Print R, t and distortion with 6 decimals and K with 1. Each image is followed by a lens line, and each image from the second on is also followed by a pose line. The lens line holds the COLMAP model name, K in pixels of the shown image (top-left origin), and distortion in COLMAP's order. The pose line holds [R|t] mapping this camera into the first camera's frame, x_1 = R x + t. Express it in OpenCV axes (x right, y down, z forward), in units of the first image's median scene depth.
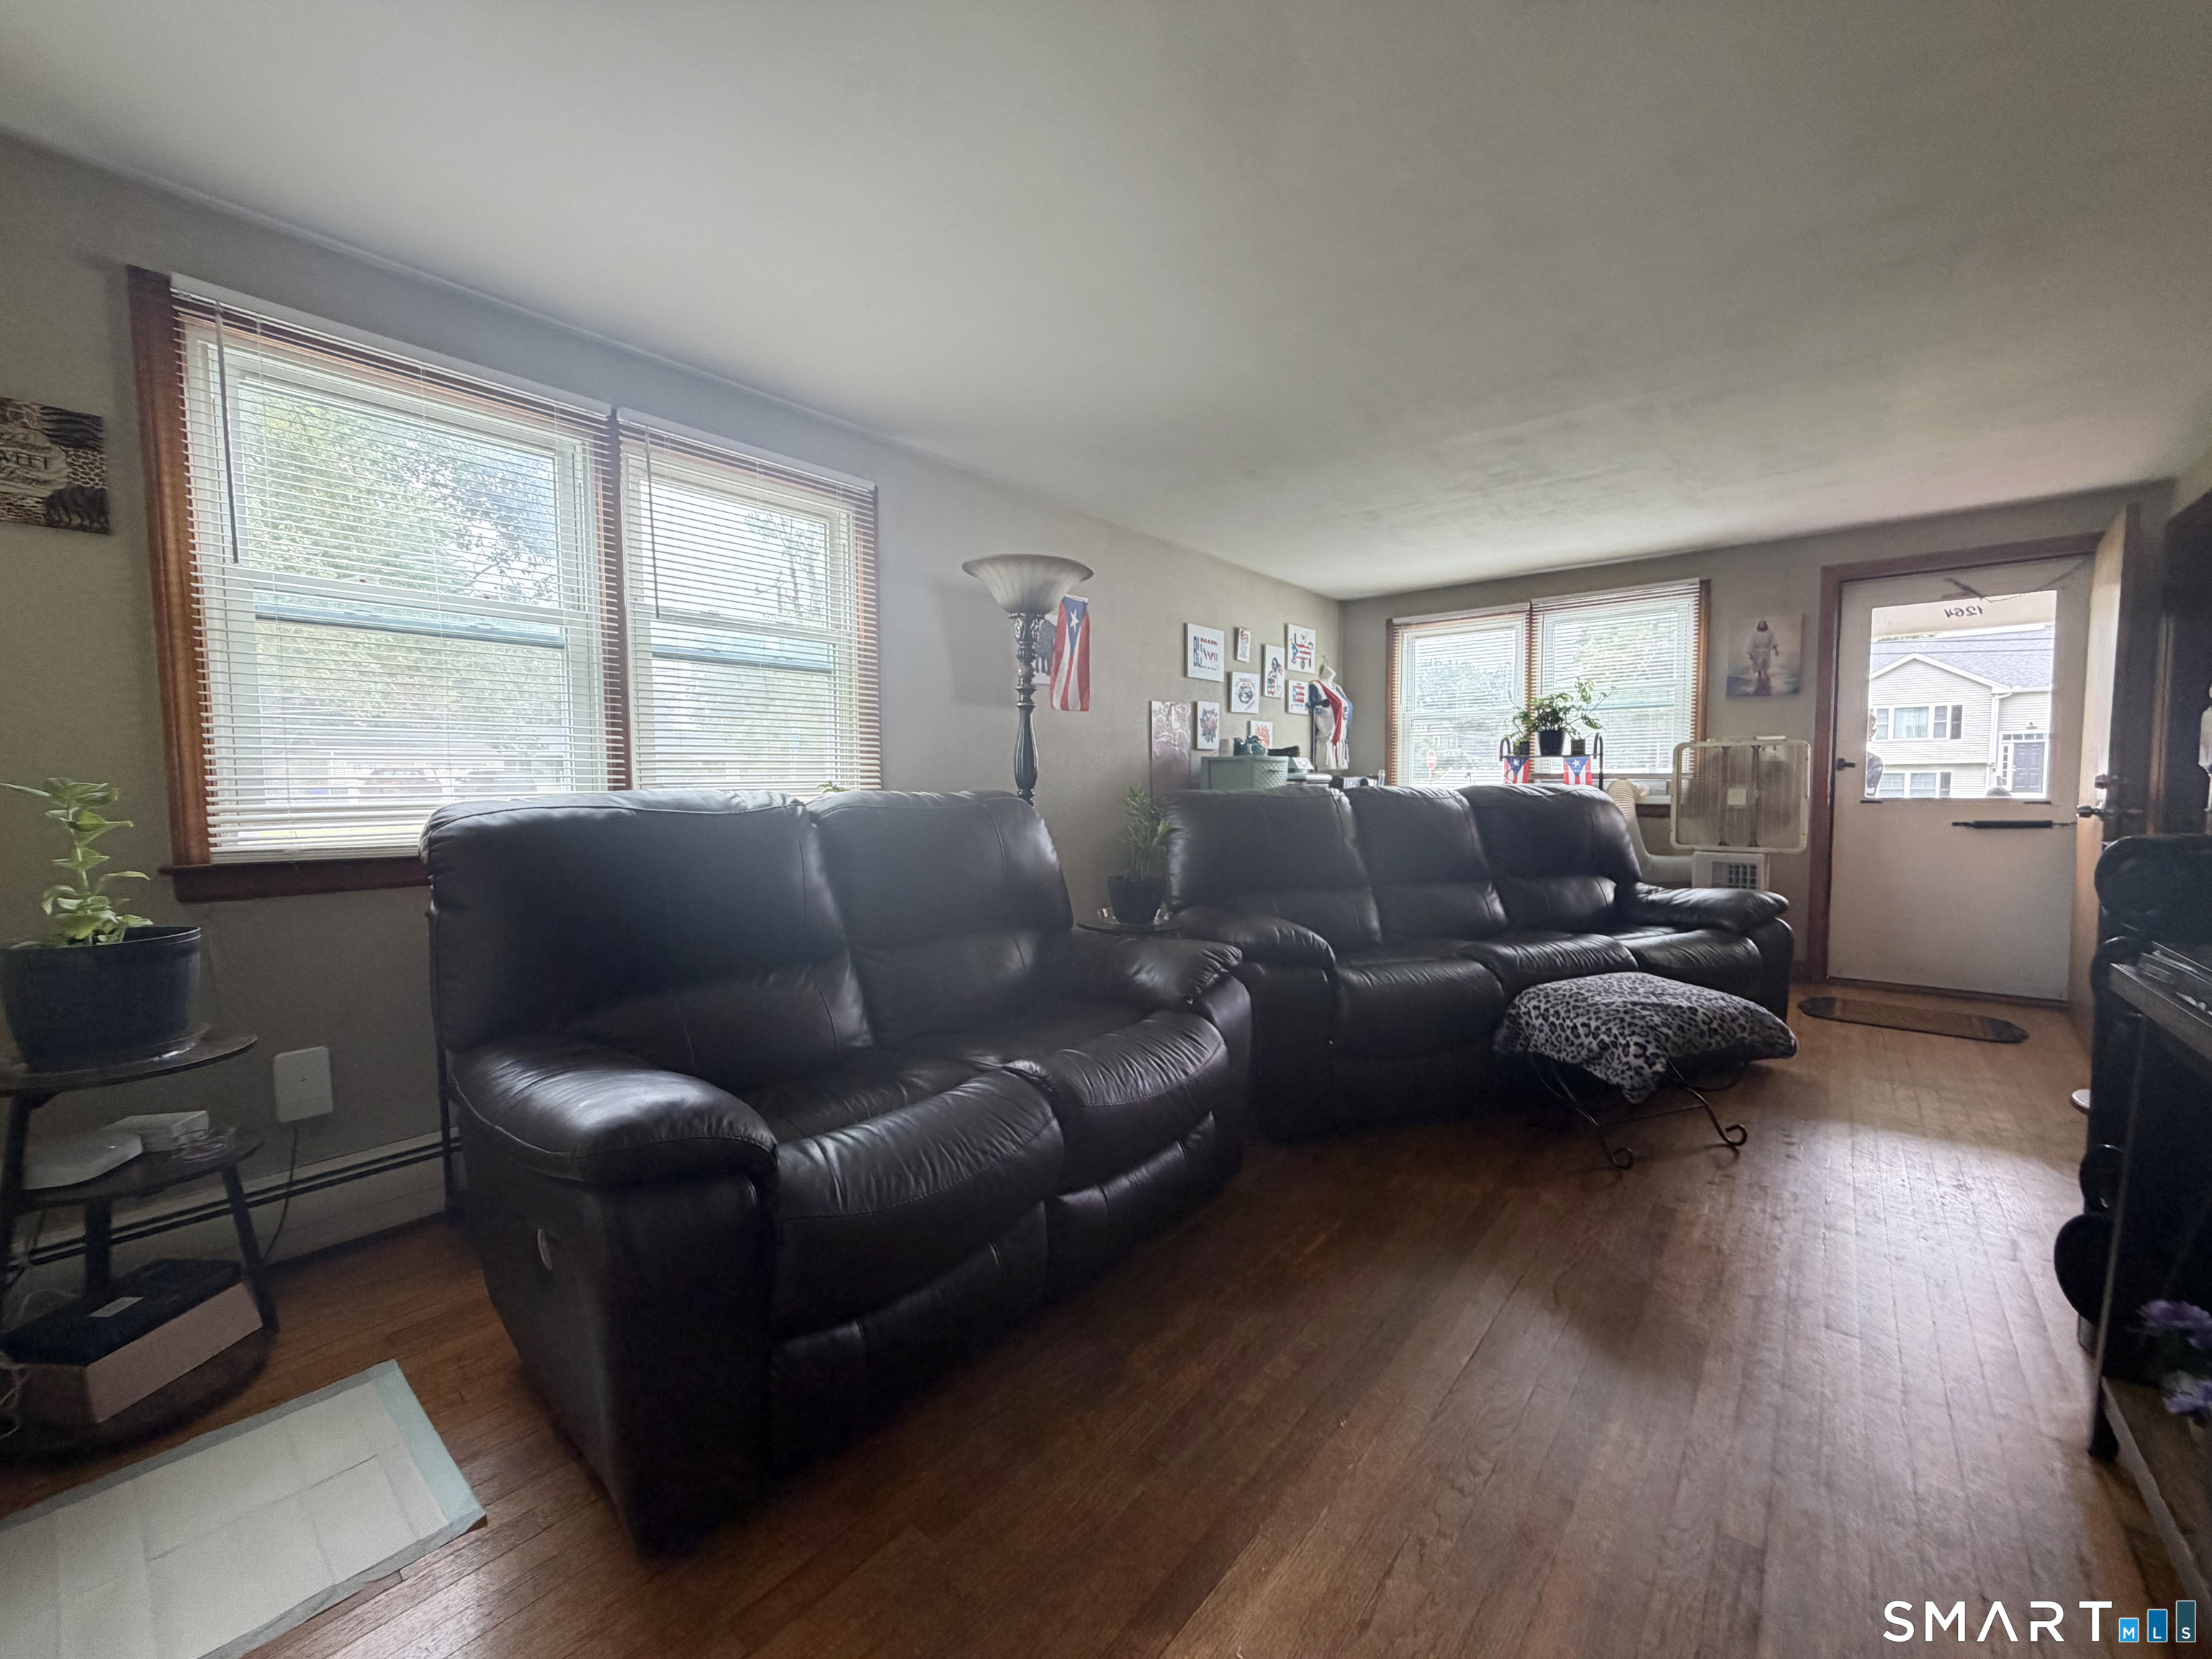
lens RADIAL K [[873.8, 0, 1106.5], [0, 873.8, 832.2], [0, 0, 1]] dist [-0.003730, -0.000170]
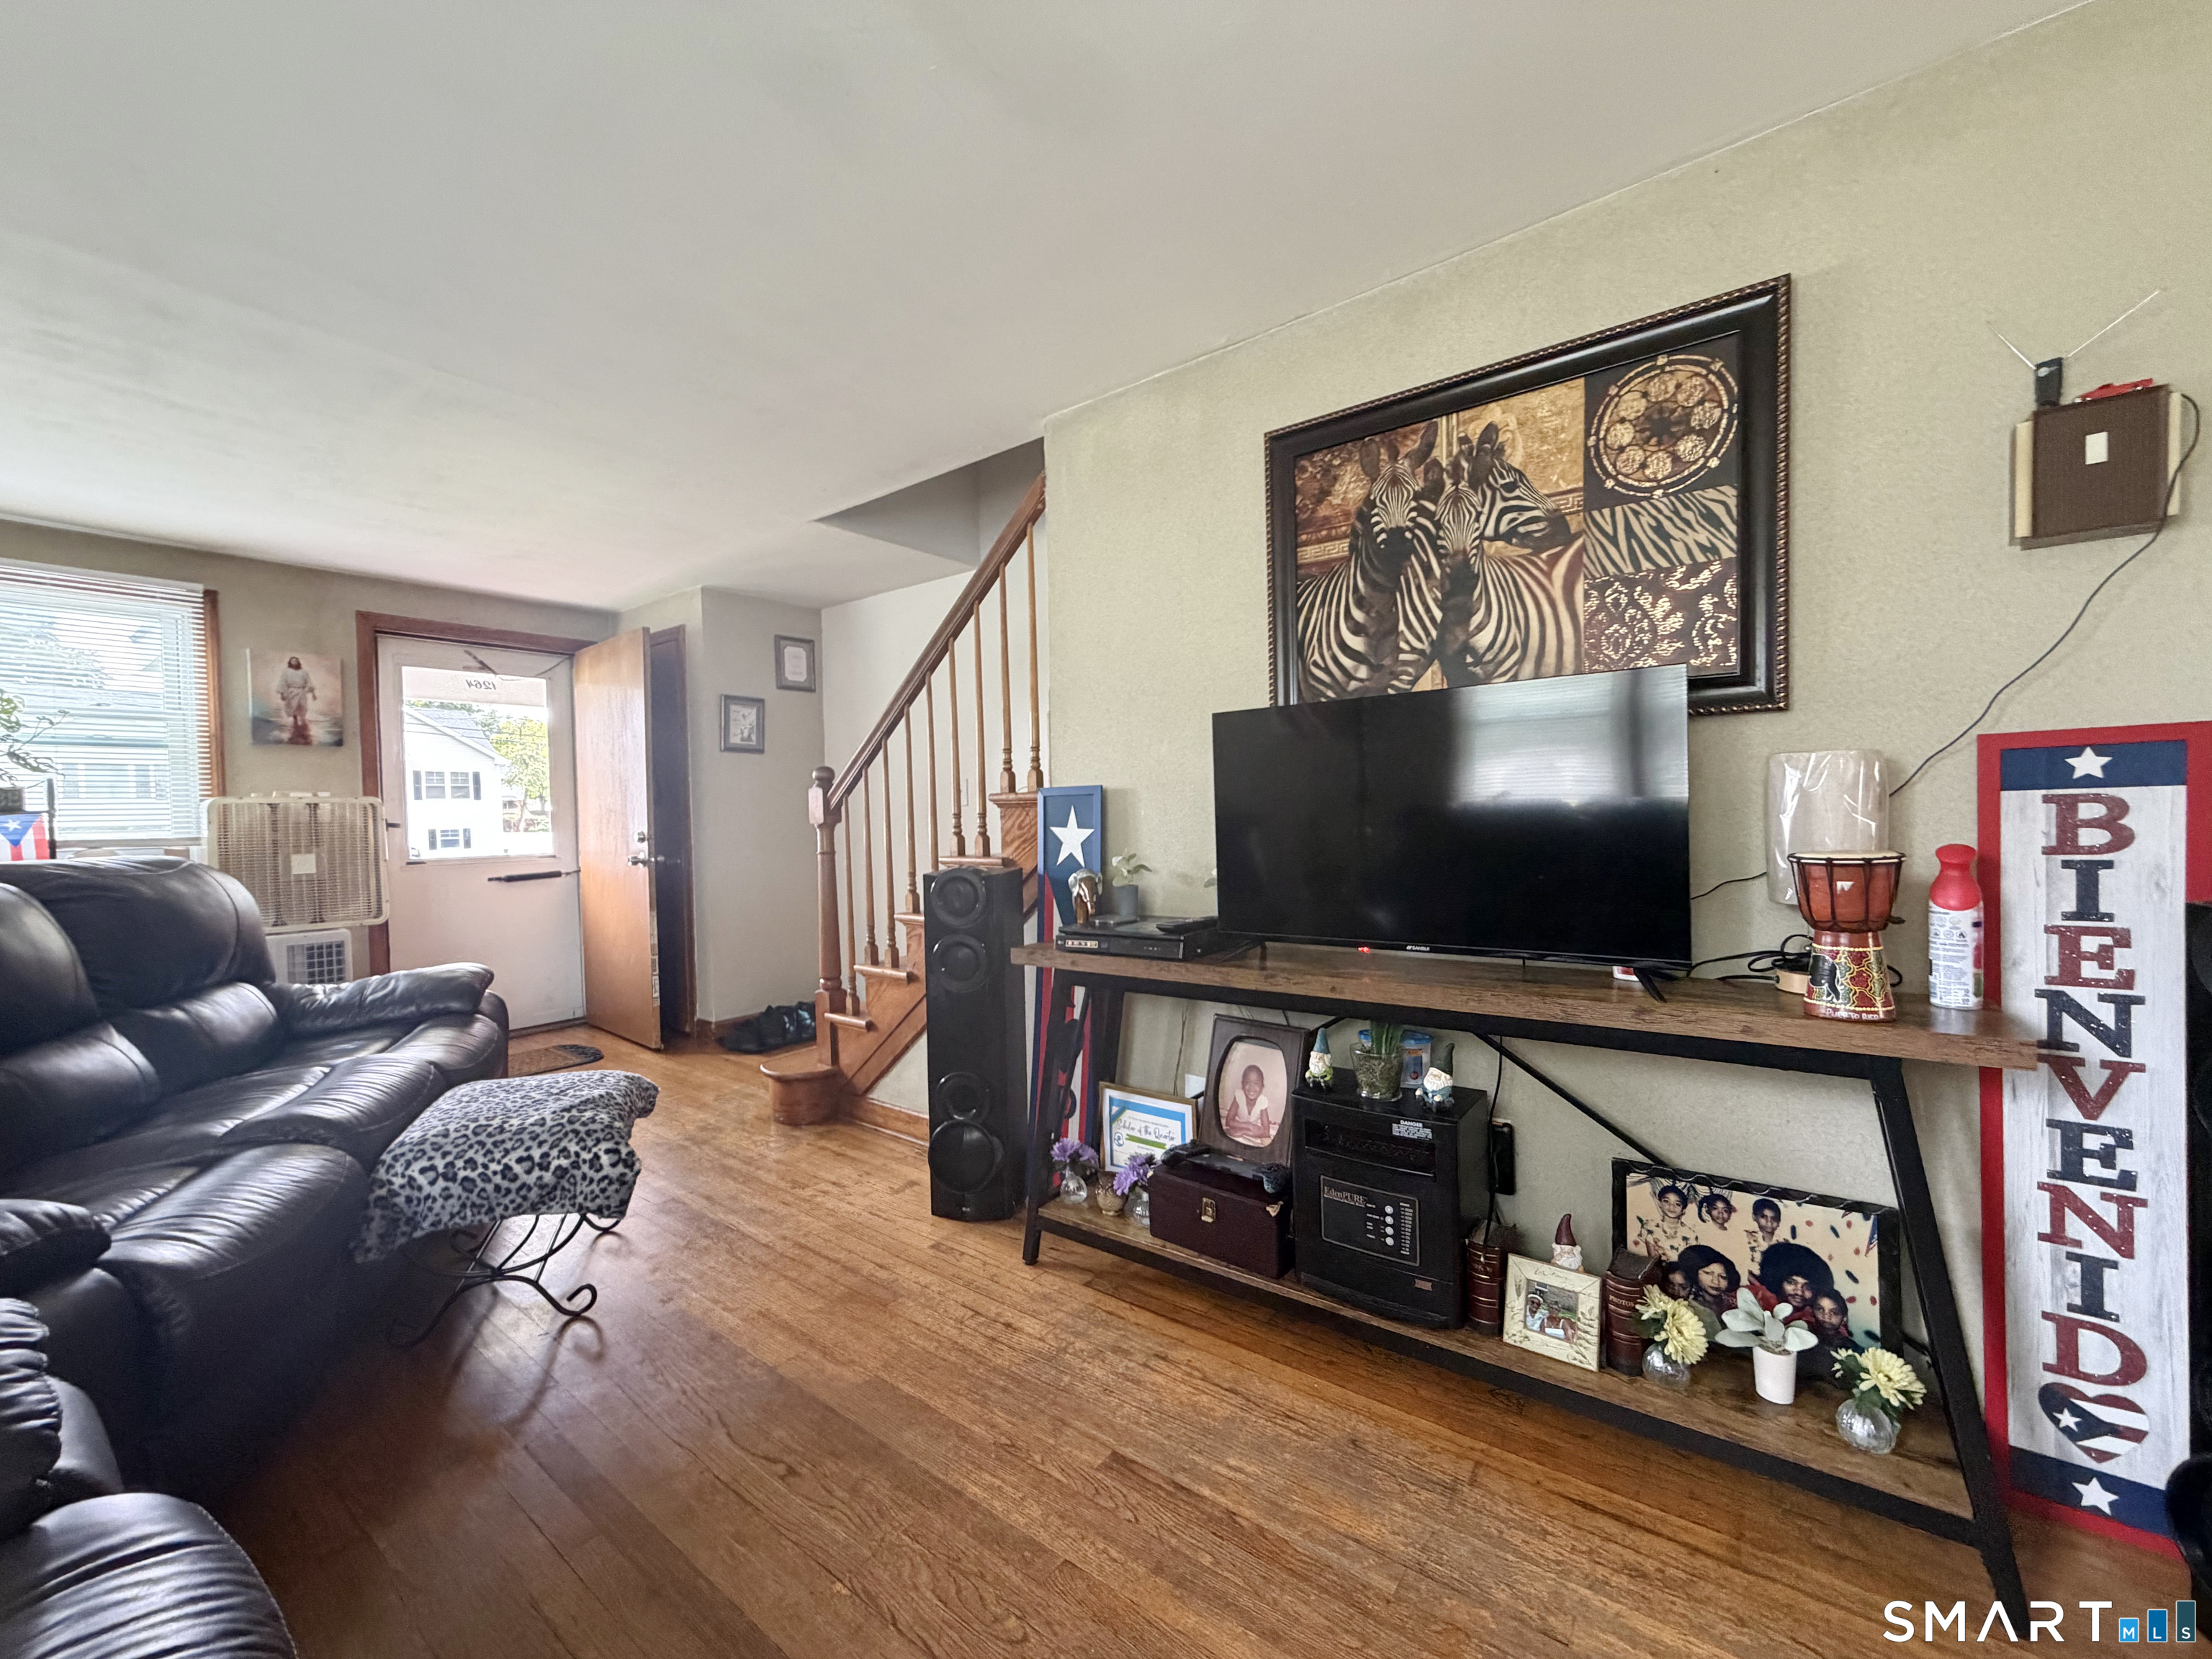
lens RADIAL K [[873.8, 0, 1107.1], [0, 873.8, 830.9], [0, 0, 1]] dist [-0.003730, -0.000170]
pose [[-0.045044, -0.009500, 0.998940, -0.138461], [0.081103, 0.996619, 0.013135, -0.021354], [-0.995687, 0.081608, -0.044121, 0.278032]]
